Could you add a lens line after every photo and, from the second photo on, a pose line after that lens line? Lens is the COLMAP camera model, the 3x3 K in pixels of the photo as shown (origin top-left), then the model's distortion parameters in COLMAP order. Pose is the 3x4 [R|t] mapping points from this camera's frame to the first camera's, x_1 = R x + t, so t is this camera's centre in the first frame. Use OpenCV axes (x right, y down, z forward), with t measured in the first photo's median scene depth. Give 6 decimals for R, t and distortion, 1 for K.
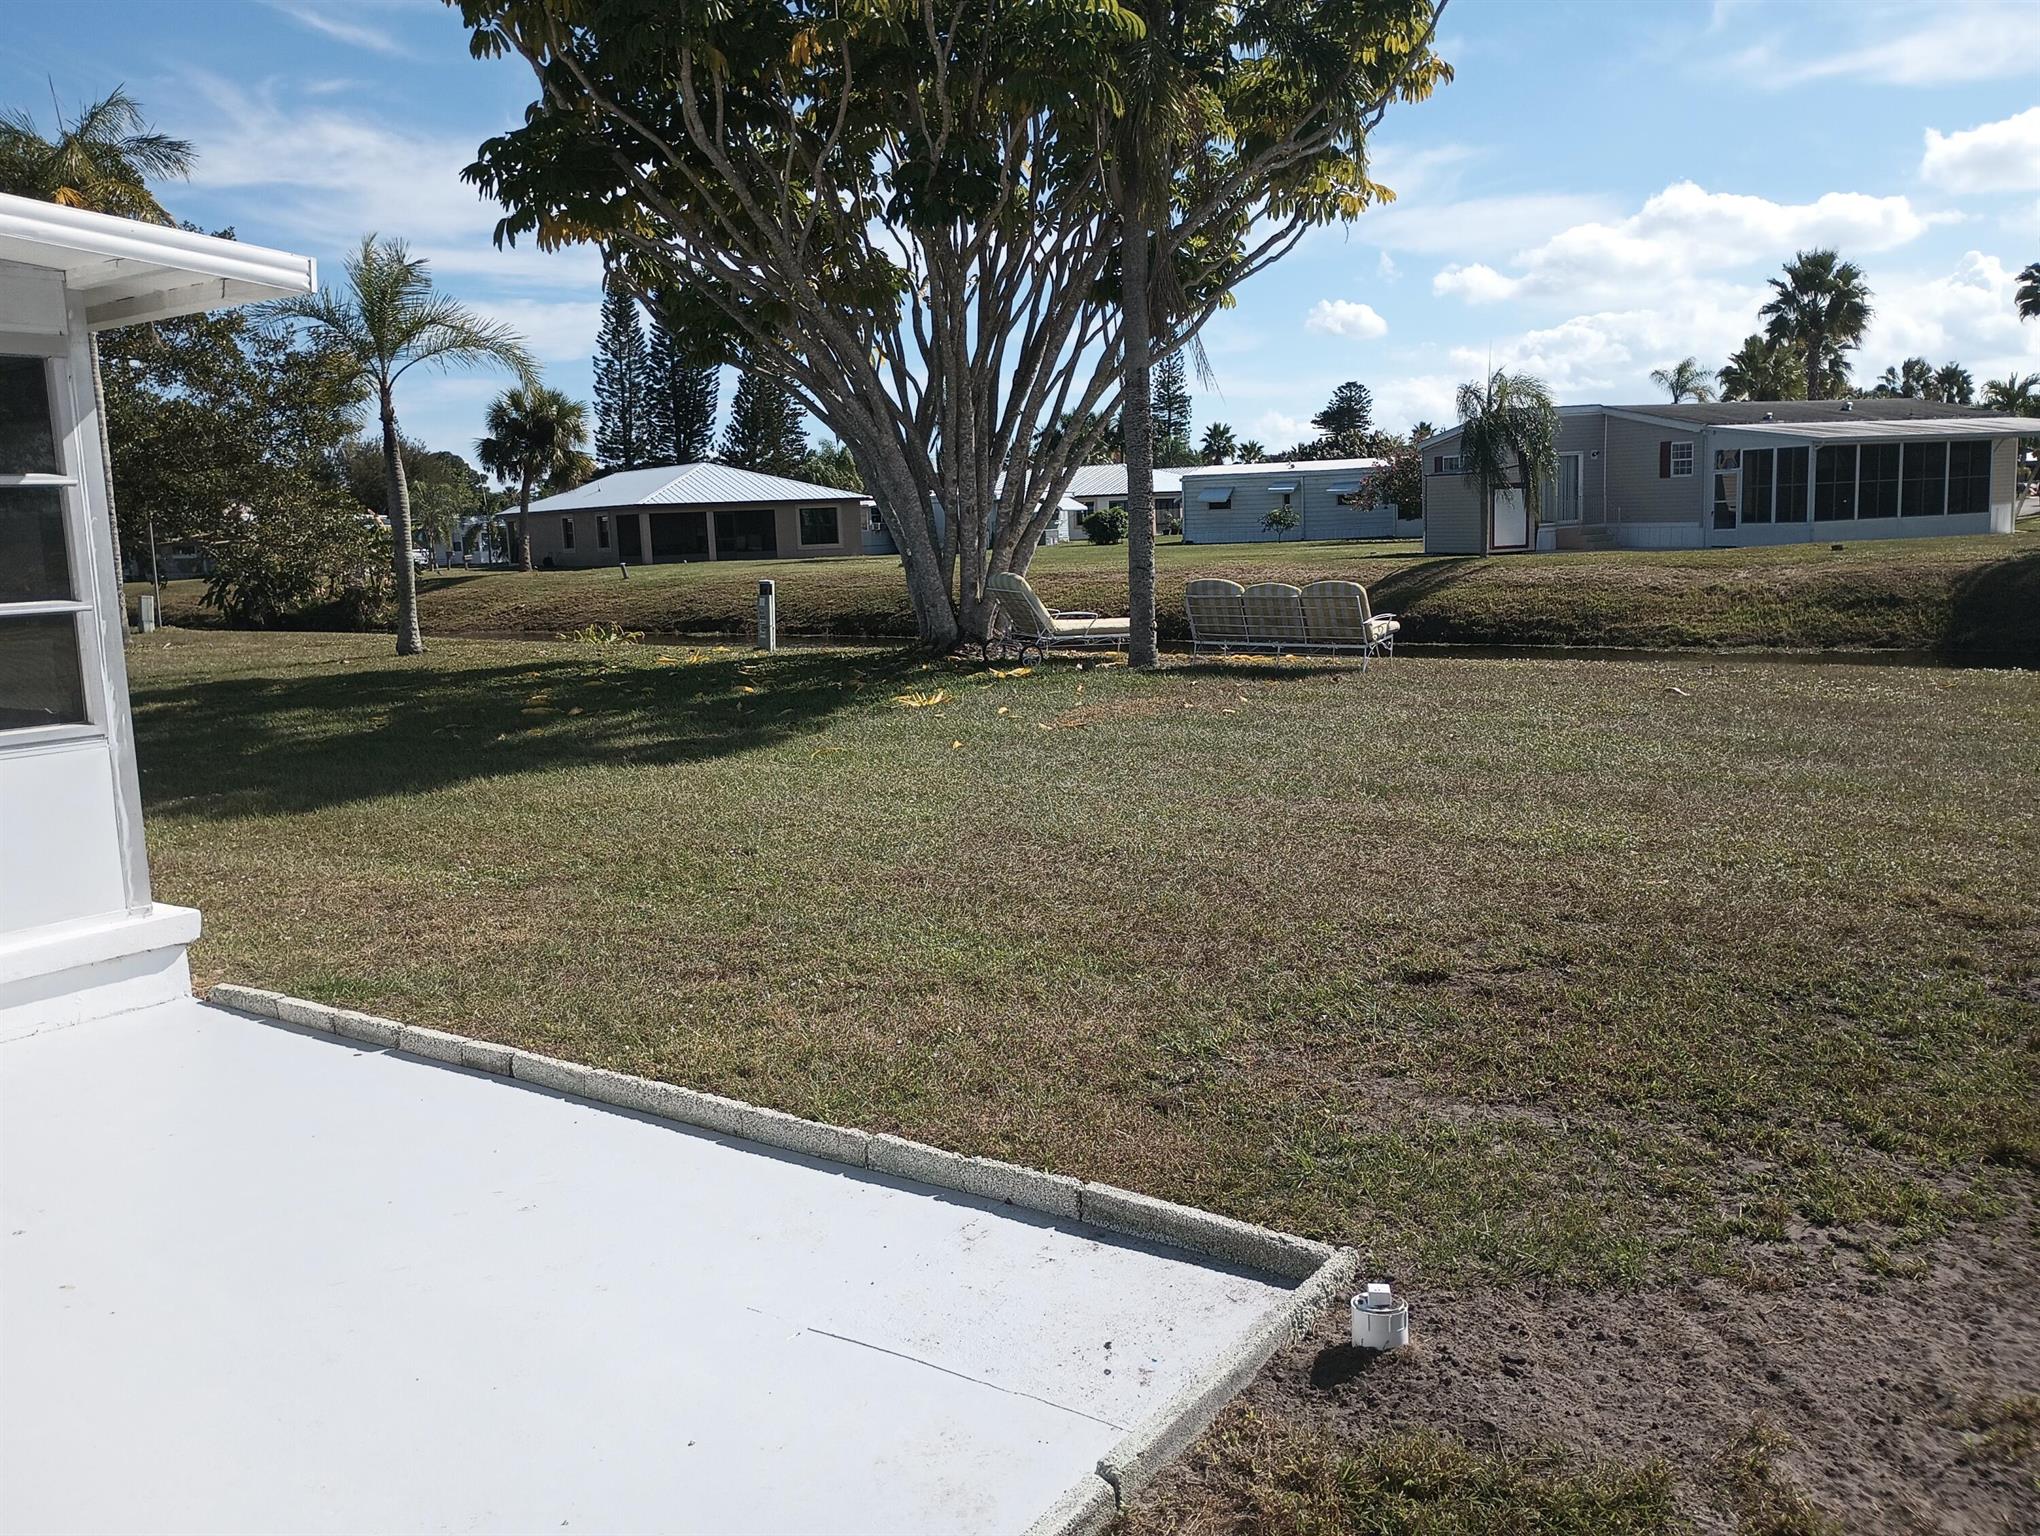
lens RADIAL K [[1695.6, 0, 1029.0], [0, 1695.6, 809.0], [0, 0, 1]] dist [-0.004552, -0.000629]
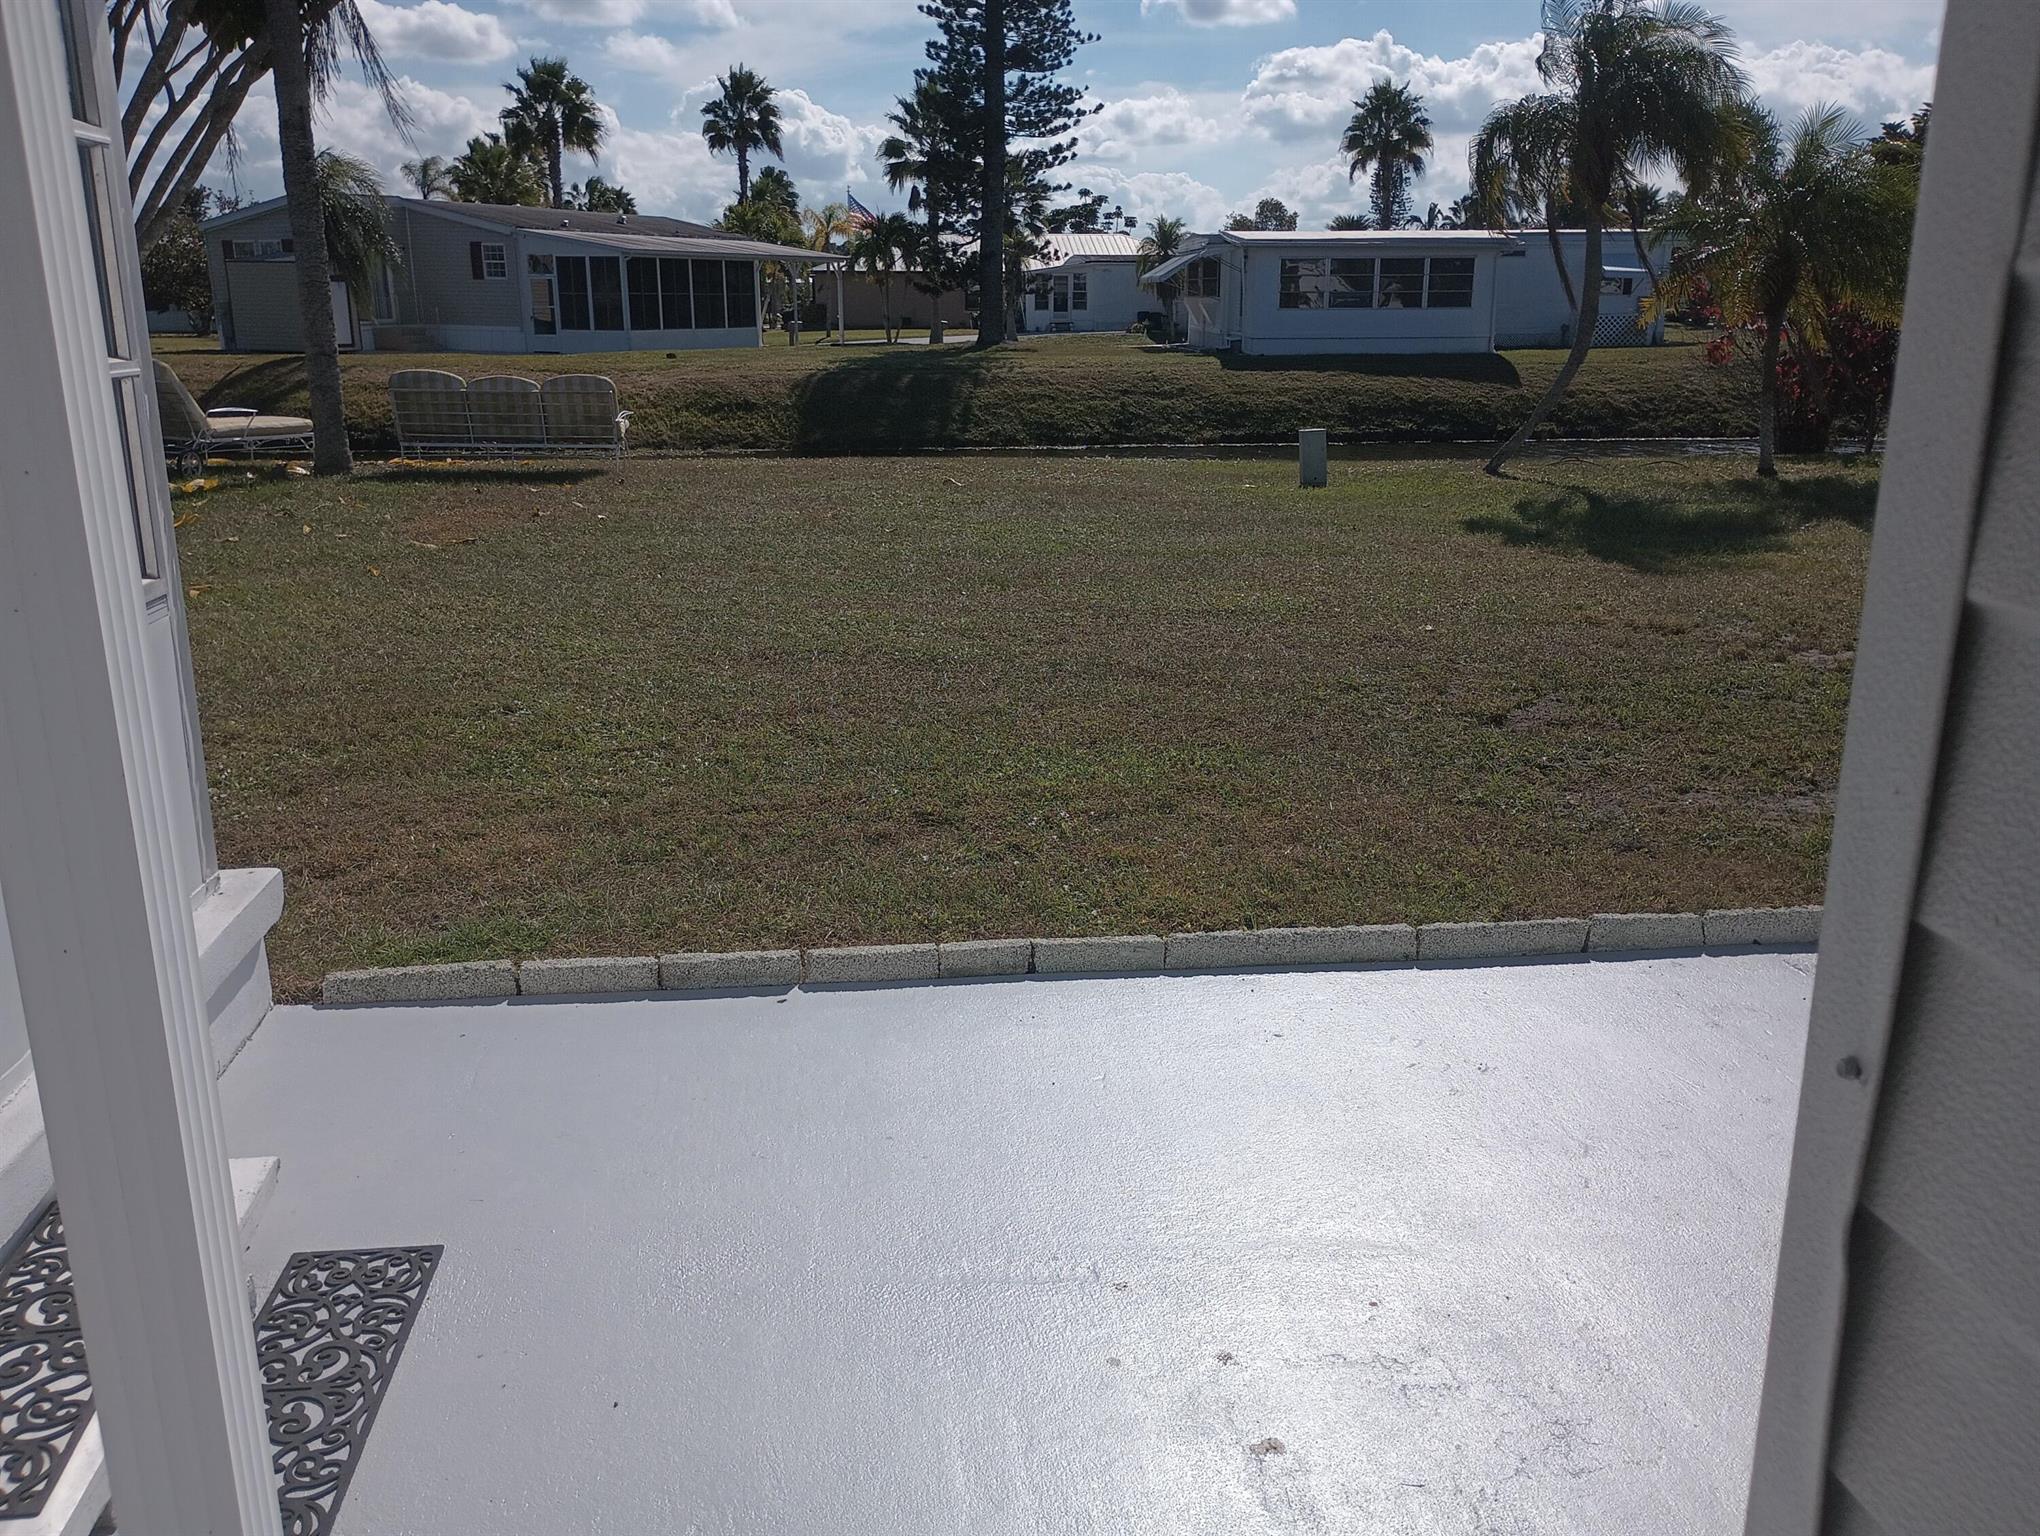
lens RADIAL K [[1666.2, 0, 1020.0], [0, 1666.2, 768.0], [0, 0, 1]] dist [0.073199, -0.098020]
pose [[0.733902, -0.142520, 0.664135, -0.120093], [0.083719, 0.989265, 0.119778, -0.004634], [-0.674076, -0.032305, 0.737955, 0.063067]]
